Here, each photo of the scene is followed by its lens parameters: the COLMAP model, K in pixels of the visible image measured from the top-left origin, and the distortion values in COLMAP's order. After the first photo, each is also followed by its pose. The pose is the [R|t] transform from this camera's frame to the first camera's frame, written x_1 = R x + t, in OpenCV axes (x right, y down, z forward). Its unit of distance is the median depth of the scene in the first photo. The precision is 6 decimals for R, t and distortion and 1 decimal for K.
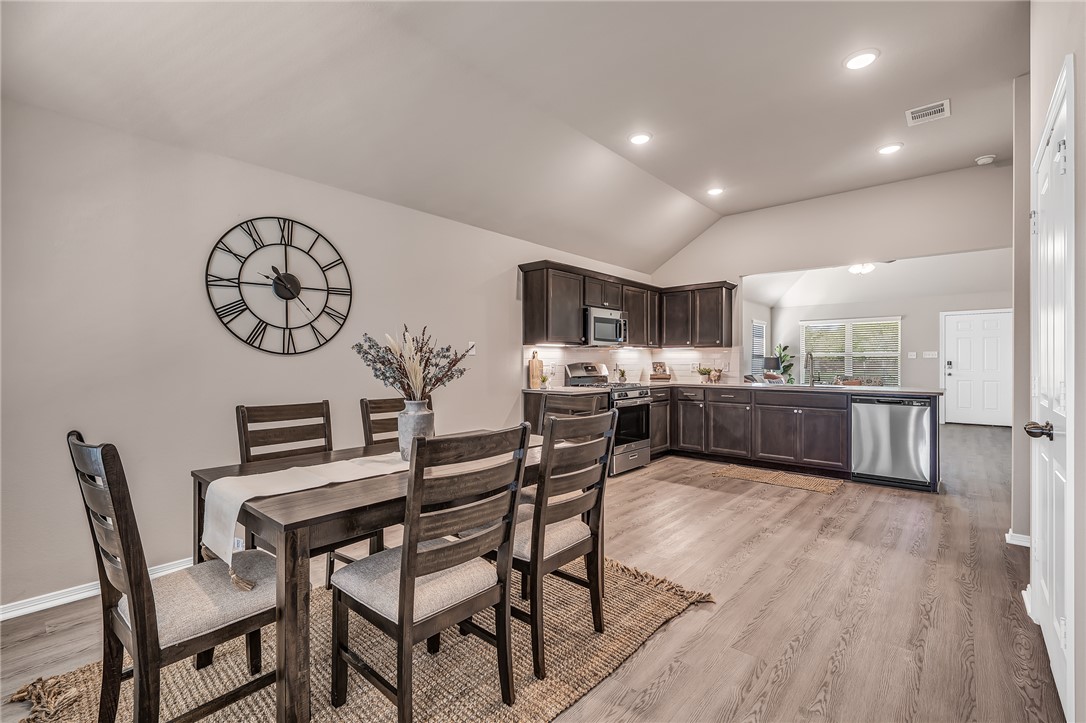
lens RADIAL K [[473.4, 0, 542.1], [0, 473.4, 361.7], [0, 0, 1]] dist [-0.001542, -0.000010]
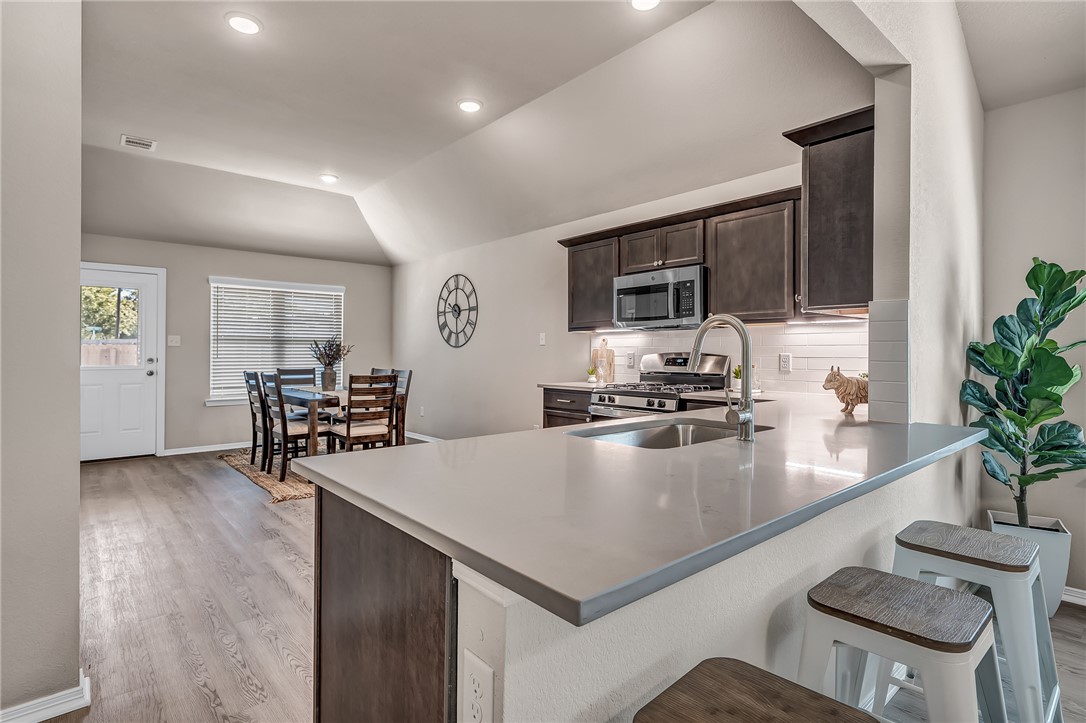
lens RADIAL K [[558.8, 0, 577.1], [0, 558.8, 344.4], [0, 0, 1]] dist [-0.003554, -0.000448]
pose [[-0.099485, -0.015070, -0.994925, 0.884966], [-0.003549, 0.999884, -0.014790, 0.002142], [0.995033, 0.002060, -0.099527, 0.935608]]
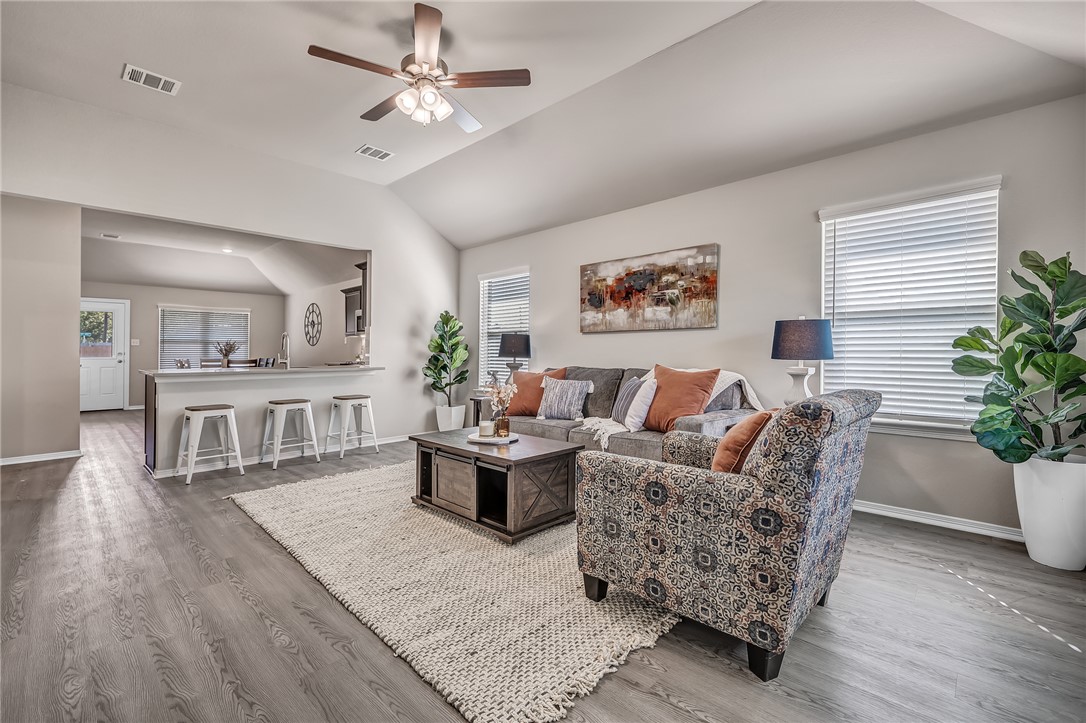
lens RADIAL K [[473.4, 0, 549.0], [0, 473.4, 354.4], [0, 0, 1]] dist [-0.001542, -0.000010]
pose [[-0.063035, 0.002731, -0.998008, 1.391672], [0.000058, 0.999996, 0.002733, 0.017774], [0.998011, 0.000115, -0.063035, 1.534129]]
